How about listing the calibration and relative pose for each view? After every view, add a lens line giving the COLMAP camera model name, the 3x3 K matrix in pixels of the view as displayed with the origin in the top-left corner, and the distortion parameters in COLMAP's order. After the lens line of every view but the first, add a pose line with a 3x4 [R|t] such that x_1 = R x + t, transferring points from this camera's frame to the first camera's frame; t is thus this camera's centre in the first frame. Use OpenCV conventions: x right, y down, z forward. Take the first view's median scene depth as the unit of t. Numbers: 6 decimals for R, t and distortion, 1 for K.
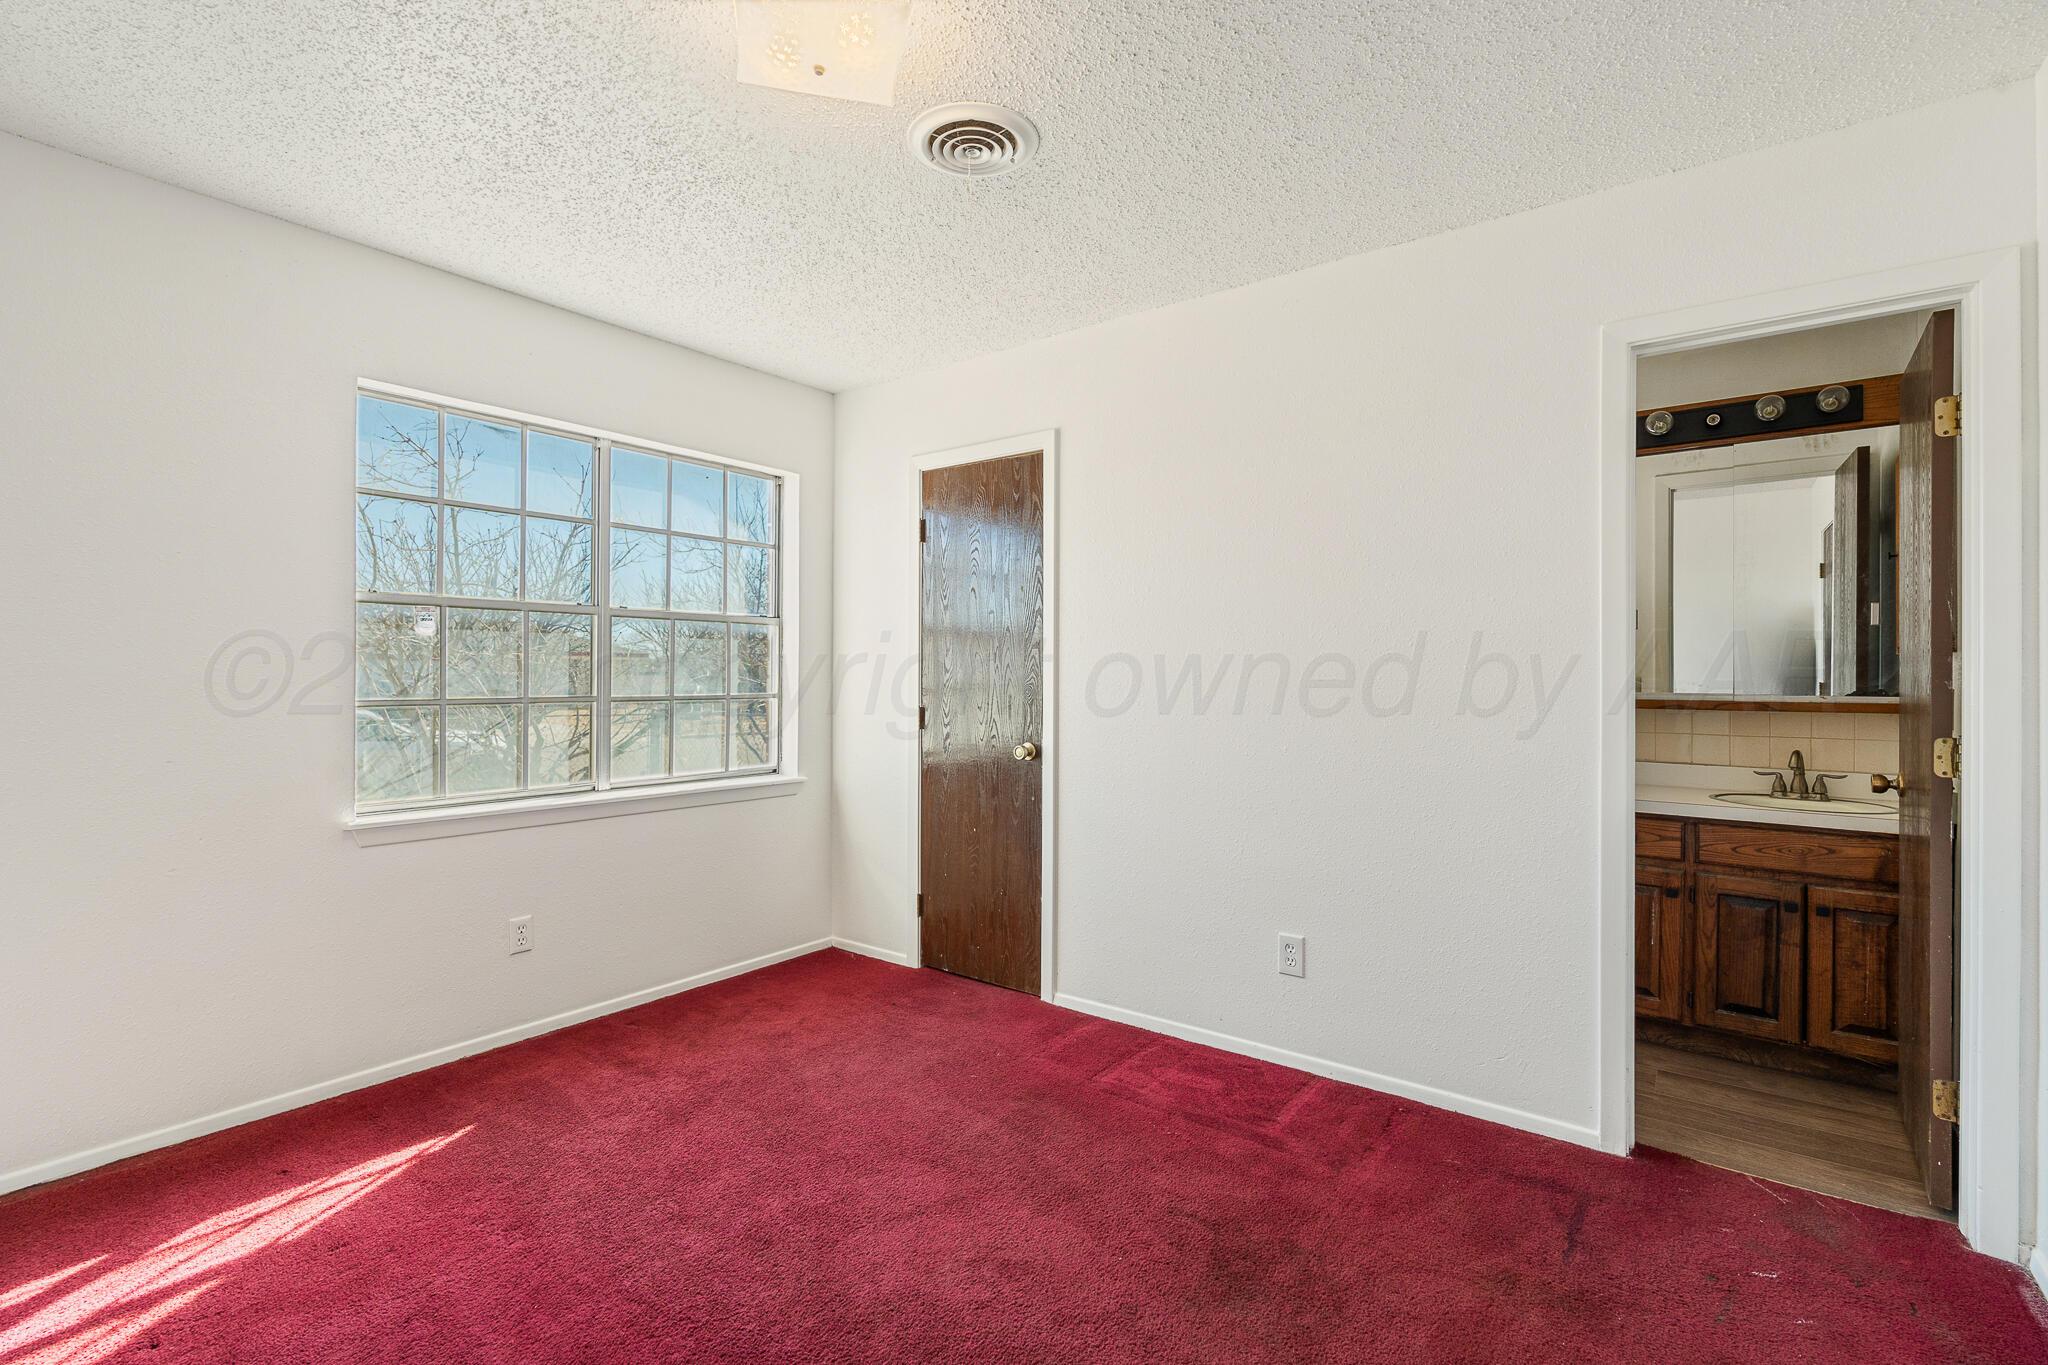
lens RADIAL K [[913.5, 0, 1022.6], [0, 913.5, 682.3], [0, 0, 1]] dist [-0.009835, 0.003116]
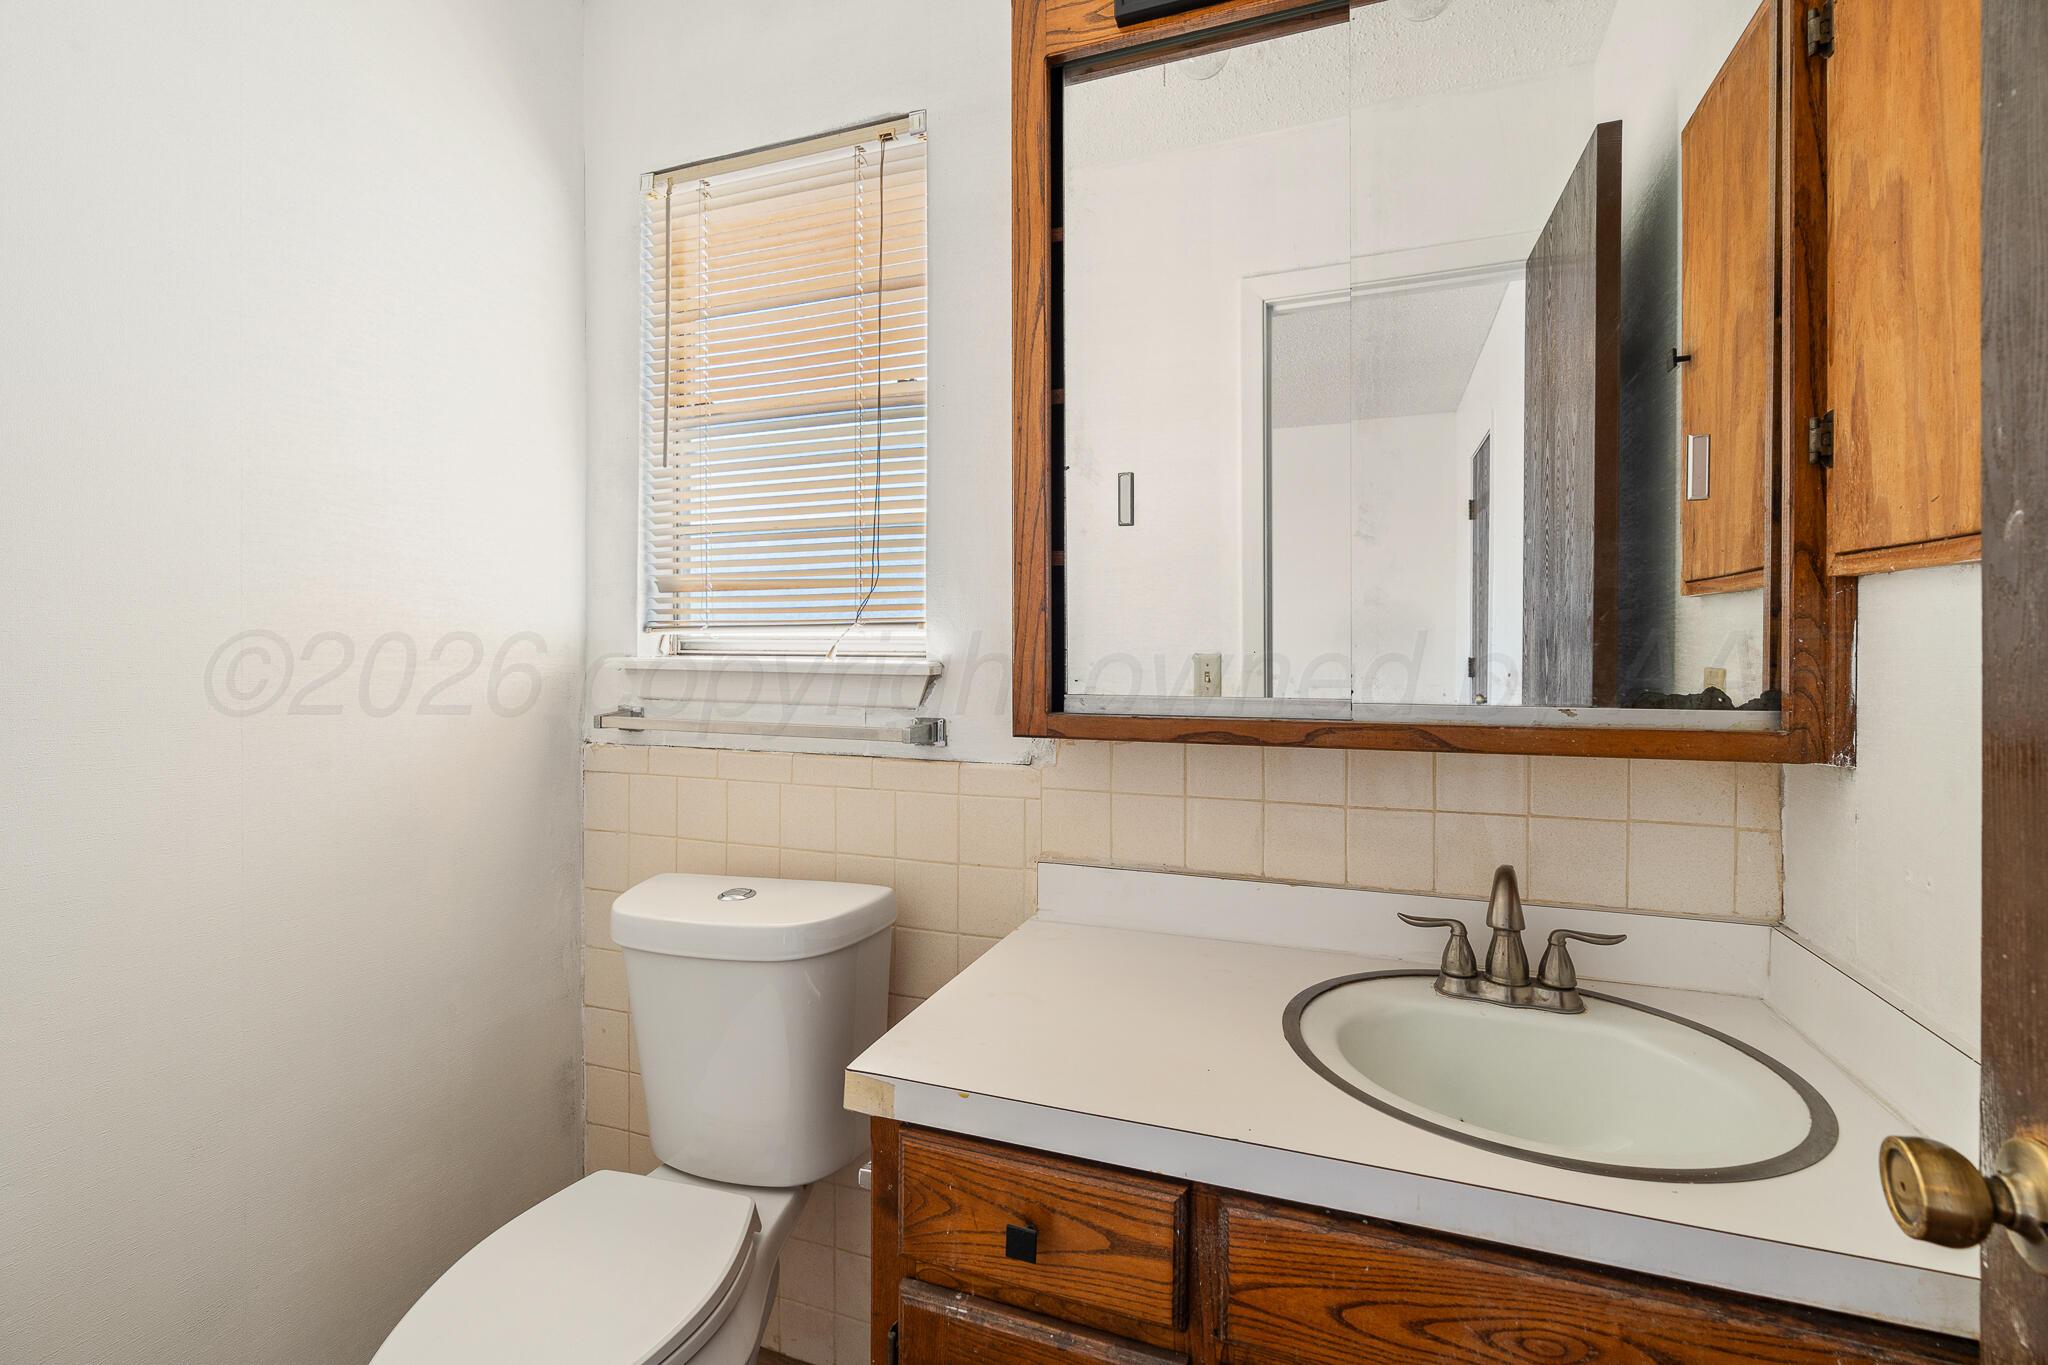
lens RADIAL K [[913.5, 0, 1020.3], [0, 913.5, 666.6], [0, 0, 1]] dist [-0.009835, 0.003116]
pose [[0.958365, -0.004839, 0.285506, 0.574941], [0.001694, 0.999935, 0.011261, -0.005846], [-0.285542, -0.010308, 0.958311, 0.718782]]
